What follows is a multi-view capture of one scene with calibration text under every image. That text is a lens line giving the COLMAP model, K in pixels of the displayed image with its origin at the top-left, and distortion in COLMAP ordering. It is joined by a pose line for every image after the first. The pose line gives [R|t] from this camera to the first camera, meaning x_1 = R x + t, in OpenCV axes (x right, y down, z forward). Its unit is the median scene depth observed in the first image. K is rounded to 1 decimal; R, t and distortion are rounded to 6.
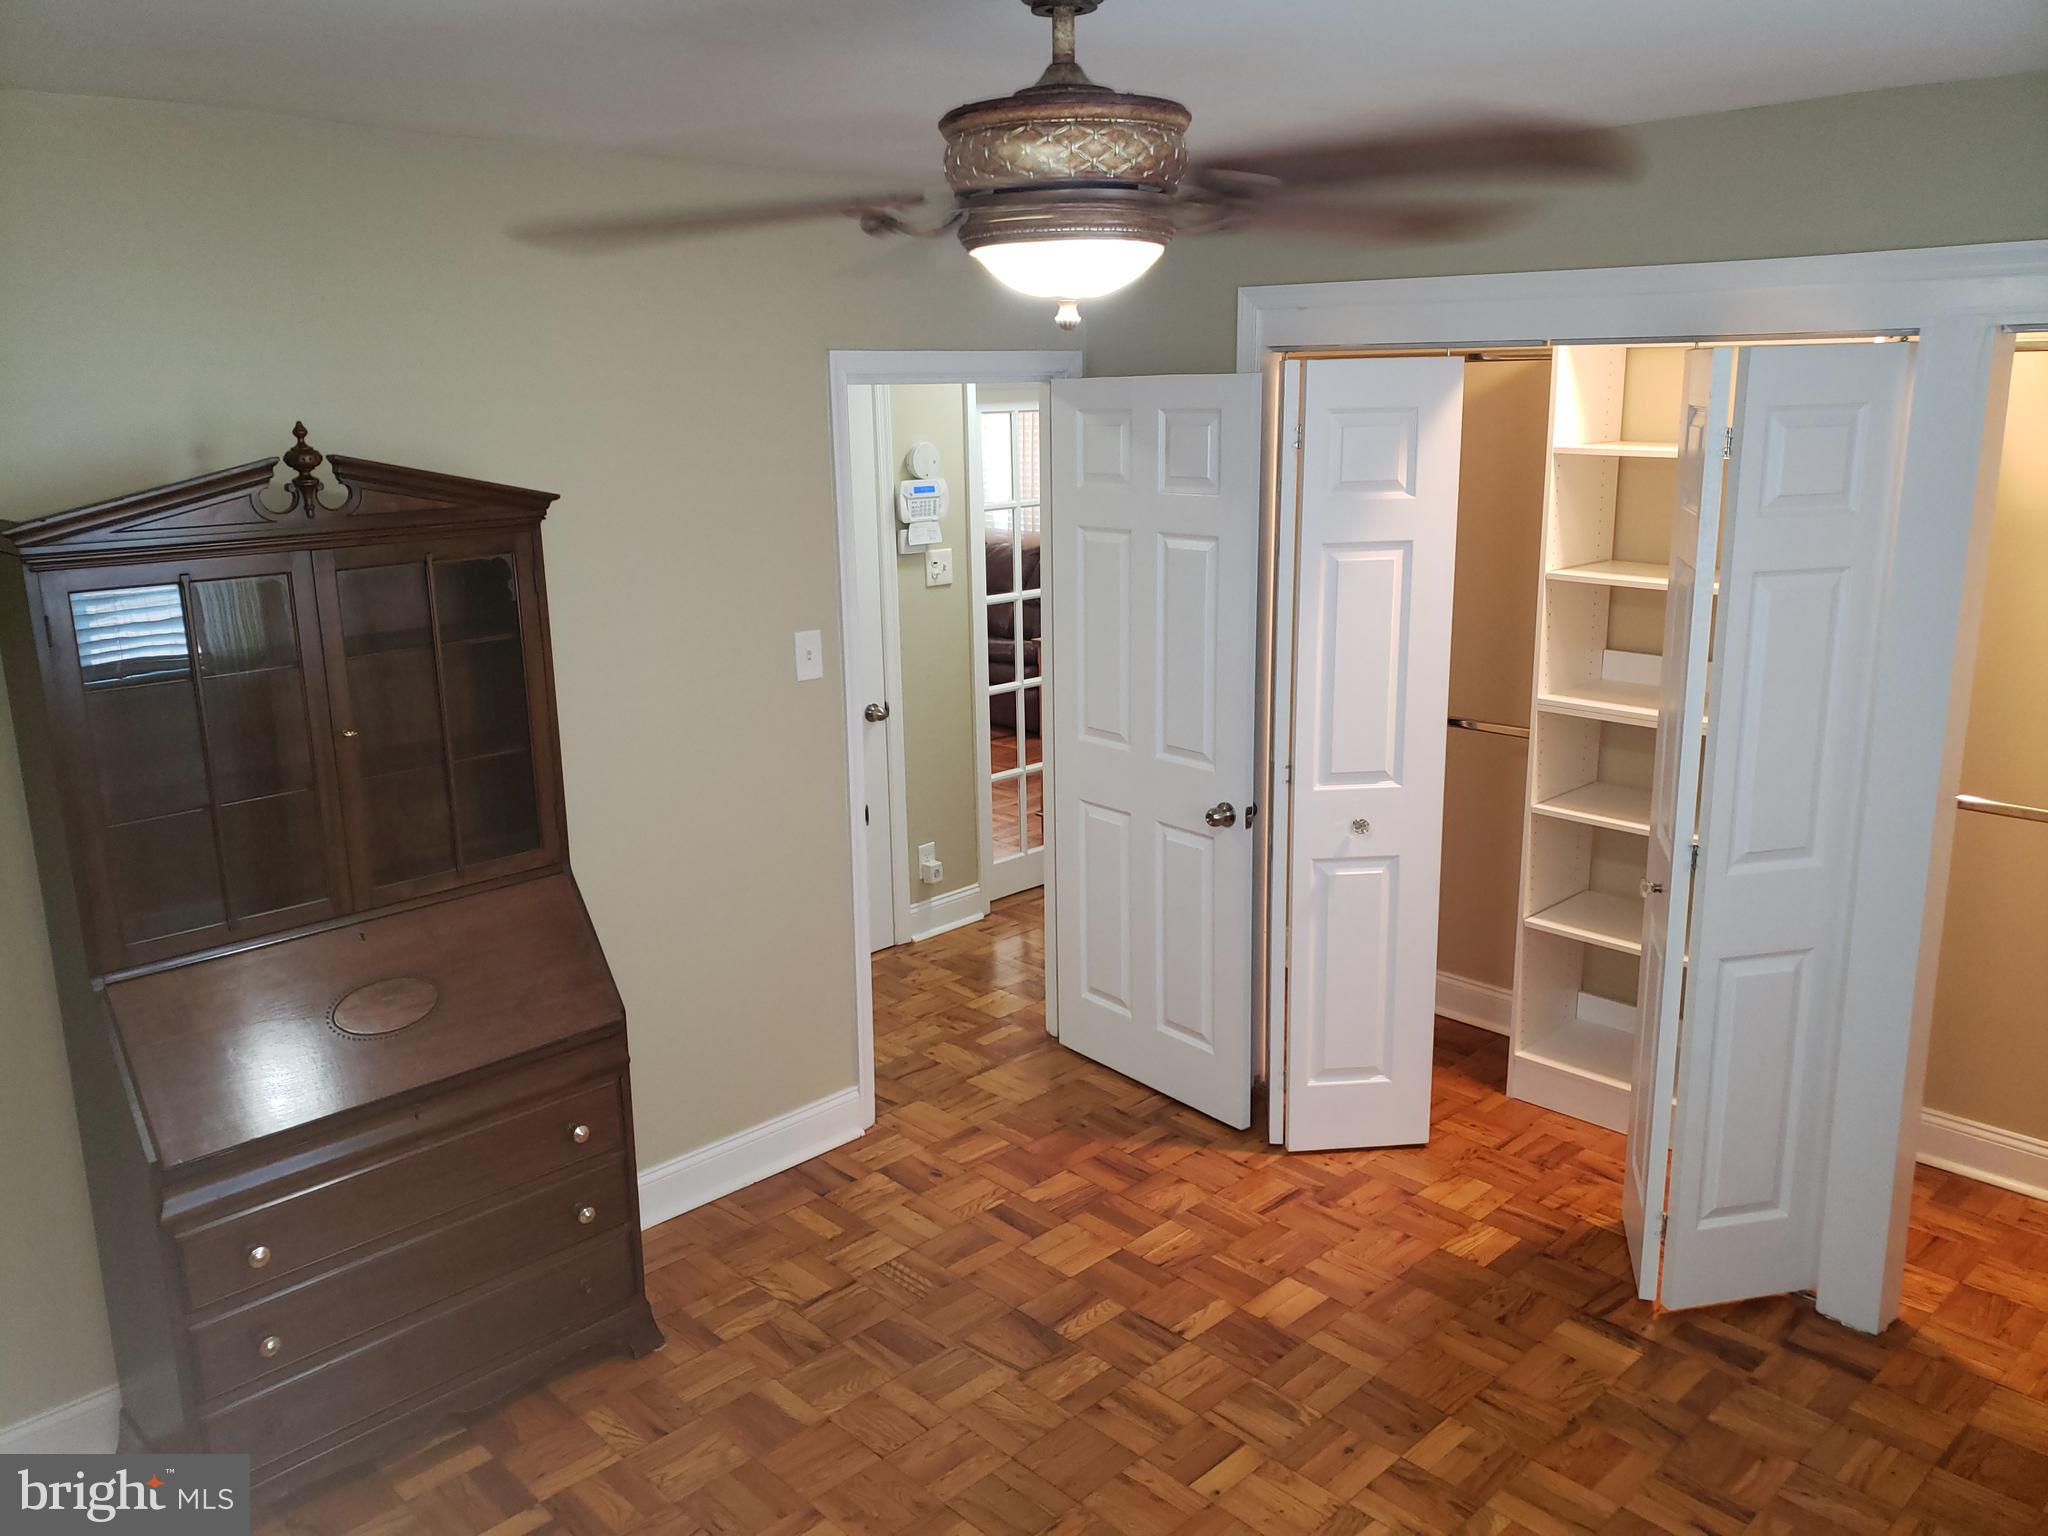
lens RADIAL K [[1601.4, 0, 1072.0], [0, 1601.4, 720.9], [0, 0, 1]] dist [-0.000236, 0.071009]
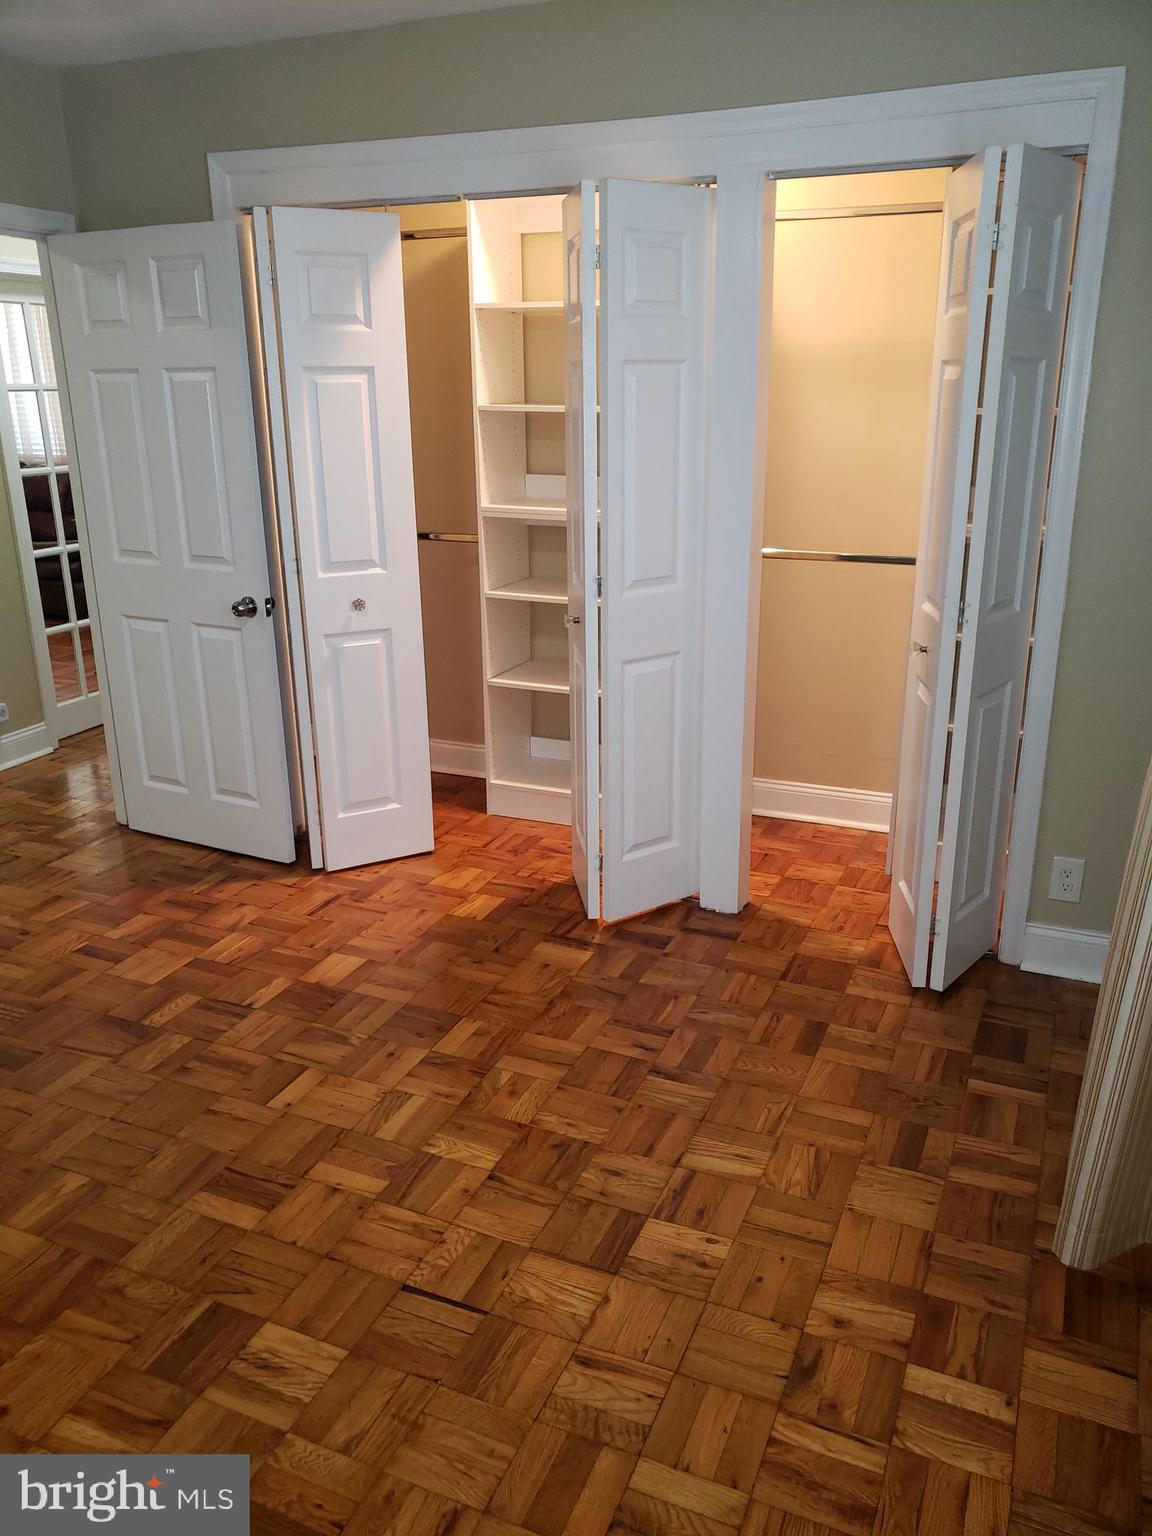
lens RADIAL K [[1173.9, 0, 579.9], [0, 1173.9, 699.7], [0, 0, 1]] dist [0.175192, -0.365050]
pose [[0.931939, -0.105203, 0.347018, 0.008492], [0.084970, 0.993701, 0.073062, 0.089769], [-0.352519, -0.038604, 0.935008, 0.046240]]
